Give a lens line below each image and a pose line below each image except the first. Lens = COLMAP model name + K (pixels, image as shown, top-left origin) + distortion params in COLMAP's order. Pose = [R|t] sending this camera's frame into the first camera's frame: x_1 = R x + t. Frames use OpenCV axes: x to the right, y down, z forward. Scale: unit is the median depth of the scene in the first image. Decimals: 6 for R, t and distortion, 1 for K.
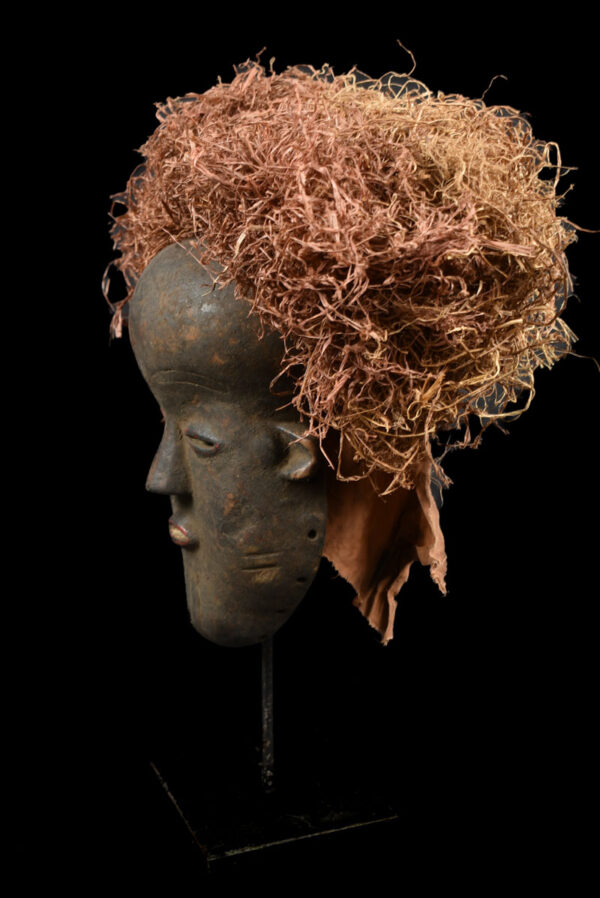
lens RADIAL K [[1056.9, 0, 304.3], [0, 1056.9, 449.3], [0, 0, 1]] dist [-0.030605, 0.000000]
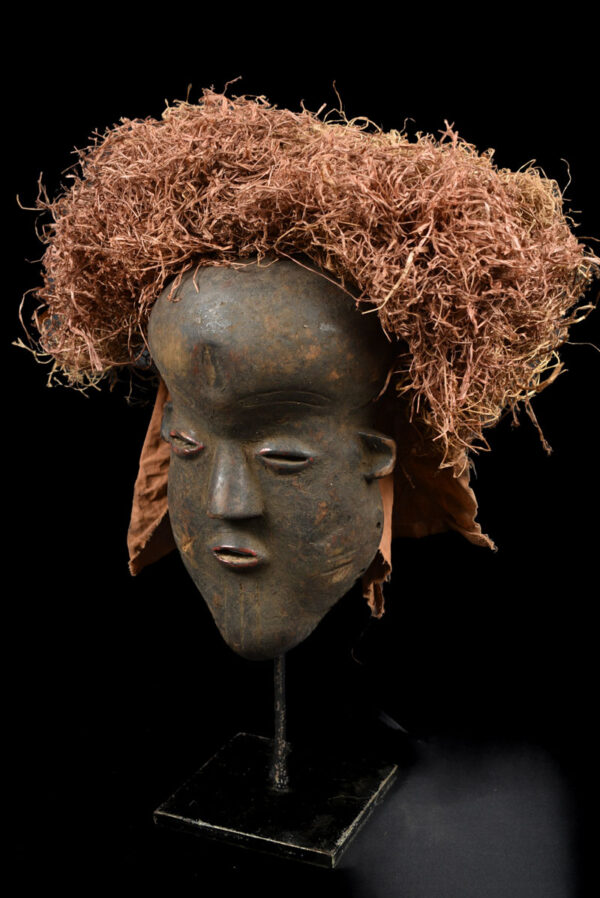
lens RADIAL K [[1056.9, 0, 291.3], [0, 1056.9, 448.0], [0, 0, 1]] dist [-0.030605, 0.000000]
pose [[0.753604, -0.142290, 0.641744, -0.765856], [0.153525, 0.987389, 0.038642, -0.057442], [-0.639149, 0.069403, 0.765945, 0.212406]]
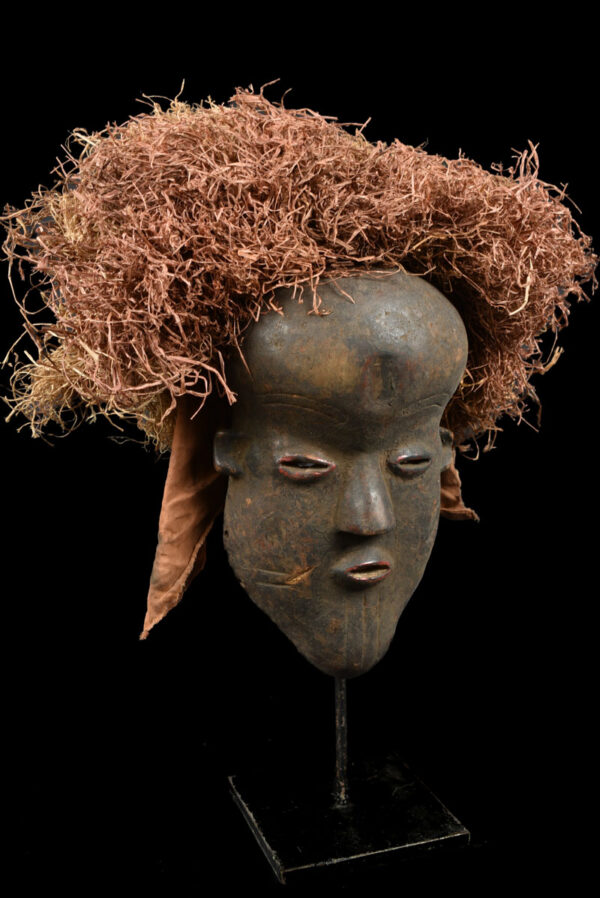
lens RADIAL K [[1056.9, 0, 306.5], [0, 1056.9, 451.4], [0, 0, 1]] dist [-0.030605, 0.000000]
pose [[0.065644, -0.208492, 0.975819, -1.143440], [0.235439, 0.953553, 0.187896, -0.243965], [-0.969670, 0.217412, 0.111682, 1.003390]]
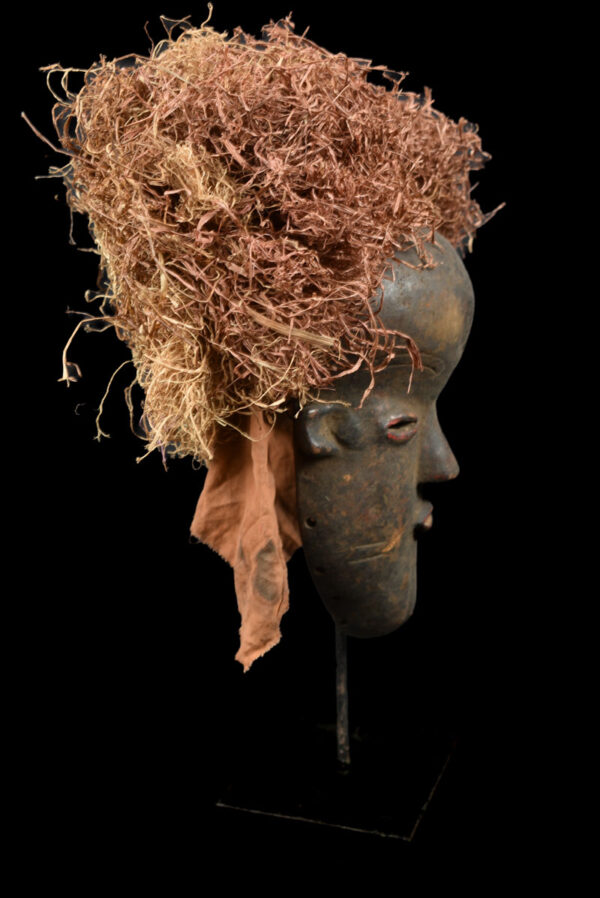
lens RADIAL K [[1104.2, 0, 297.5], [0, 1104.2, 447.3], [0, 0, 1]] dist [-0.022604, 0.000000]
pose [[-0.739519, -0.154577, 0.655147, -0.759399], [0.175096, 0.895599, 0.408955, -0.464674], [-0.649964, 0.417143, -0.635247, 1.859184]]
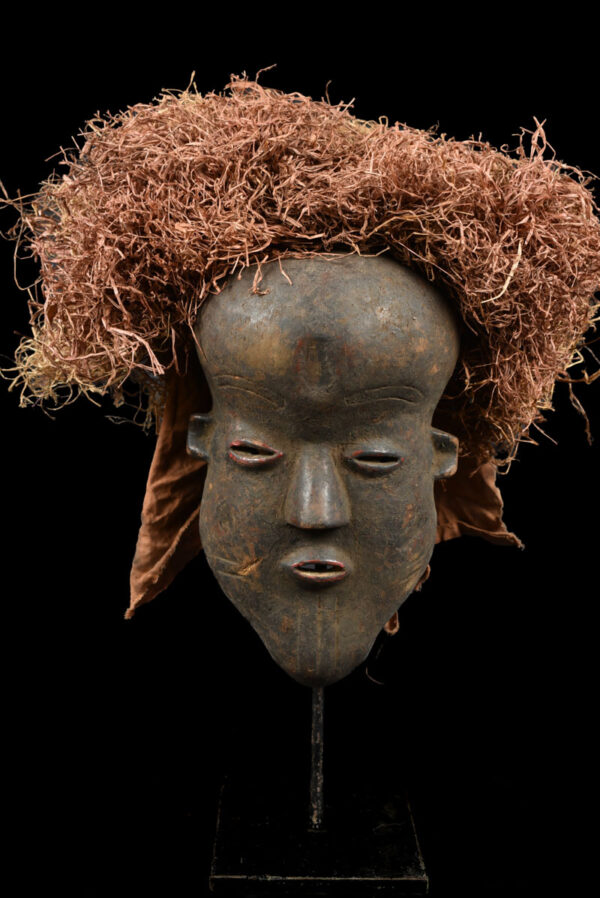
lens RADIAL K [[1104.2, 0, 296.5], [0, 1104.2, 463.0], [0, 0, 1]] dist [-0.022604, 0.000000]
pose [[0.430806, -0.140056, 0.891510, -1.061018], [0.198552, 0.978387, 0.057758, -0.080160], [-0.880331, 0.152129, 0.449304, 0.618498]]
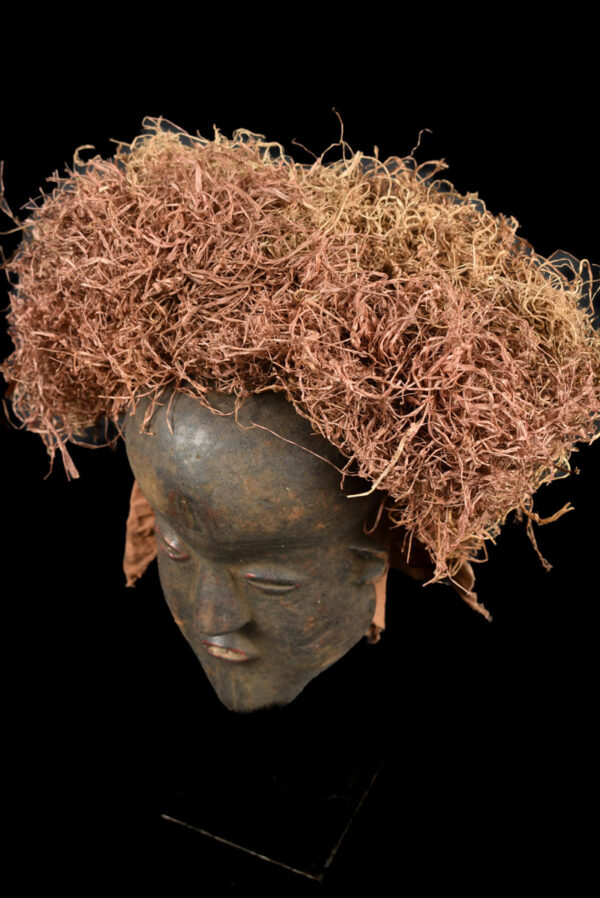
lens RADIAL K [[1056.9, 0, 292.1], [0, 1056.9, 446.2], [0, 0, 1]] dist [-0.030605, 0.000000]
pose [[0.778796, -0.360159, 0.513578, -0.557286], [0.159087, 0.905379, 0.393676, -0.521608], [-0.606769, -0.224890, 0.762402, 0.263953]]
